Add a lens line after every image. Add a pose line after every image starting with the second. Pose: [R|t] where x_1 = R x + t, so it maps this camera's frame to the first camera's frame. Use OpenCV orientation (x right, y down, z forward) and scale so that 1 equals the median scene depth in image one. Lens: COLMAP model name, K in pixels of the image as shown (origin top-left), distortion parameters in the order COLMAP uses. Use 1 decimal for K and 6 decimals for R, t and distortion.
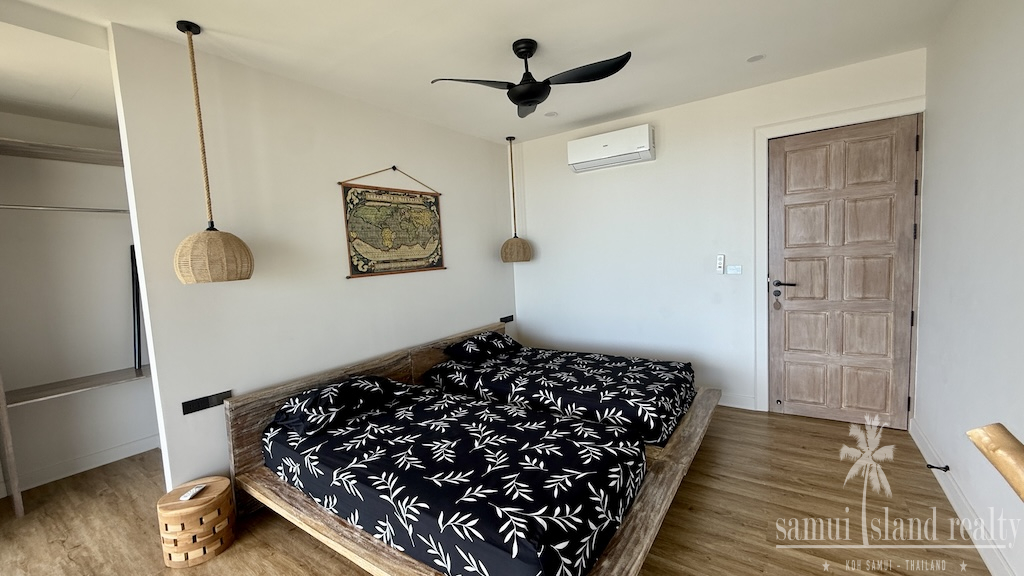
lens RADIAL K [[409.1, 0, 510.2], [0, 409.1, 286.8], [0, 0, 1]] dist [-0.000122, -0.000386]
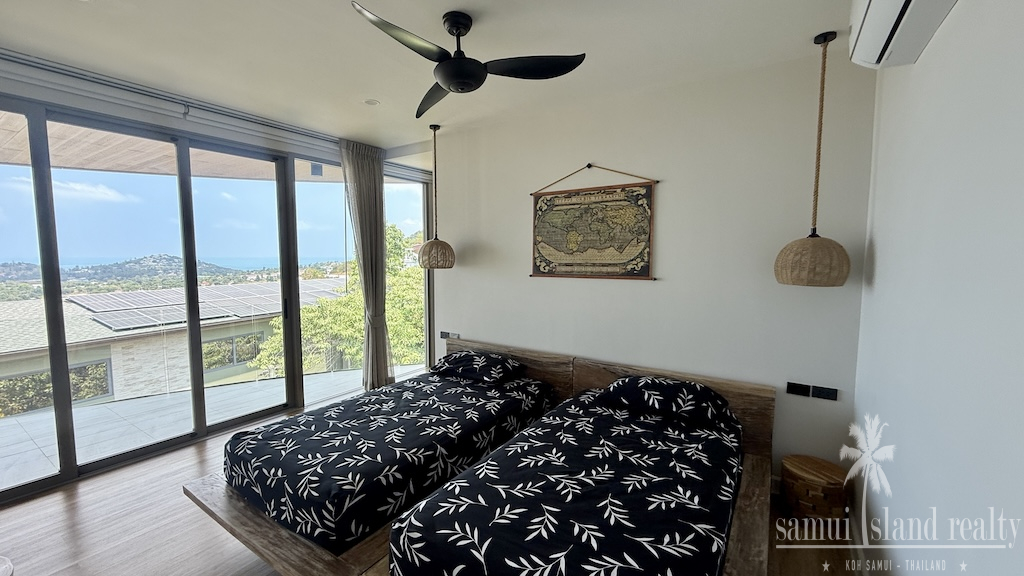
lens RADIAL K [[409.1, 0, 510.5], [0, 409.1, 287.8], [0, 0, 1]] dist [-0.000122, -0.000386]
pose [[0.026052, 0.133278, -0.990736, 0.741717], [-0.087347, 0.987586, 0.130557, -0.132435], [0.995837, 0.083137, 0.037370, 0.886639]]
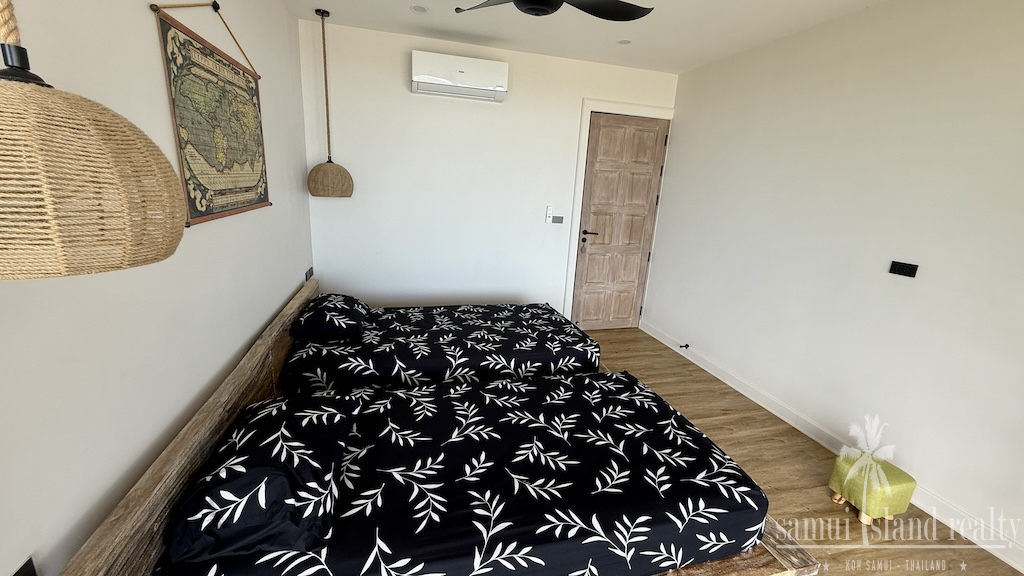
lens RADIAL K [[409.1, 0, 509.2], [0, 409.1, 287.0], [0, 0, 1]] dist [-0.000122, -0.000386]
pose [[0.645749, -0.101769, 0.756738, -0.515024], [-0.028116, 0.987236, 0.156760, -0.035602], [-0.763032, -0.122504, 0.634645, 0.381751]]
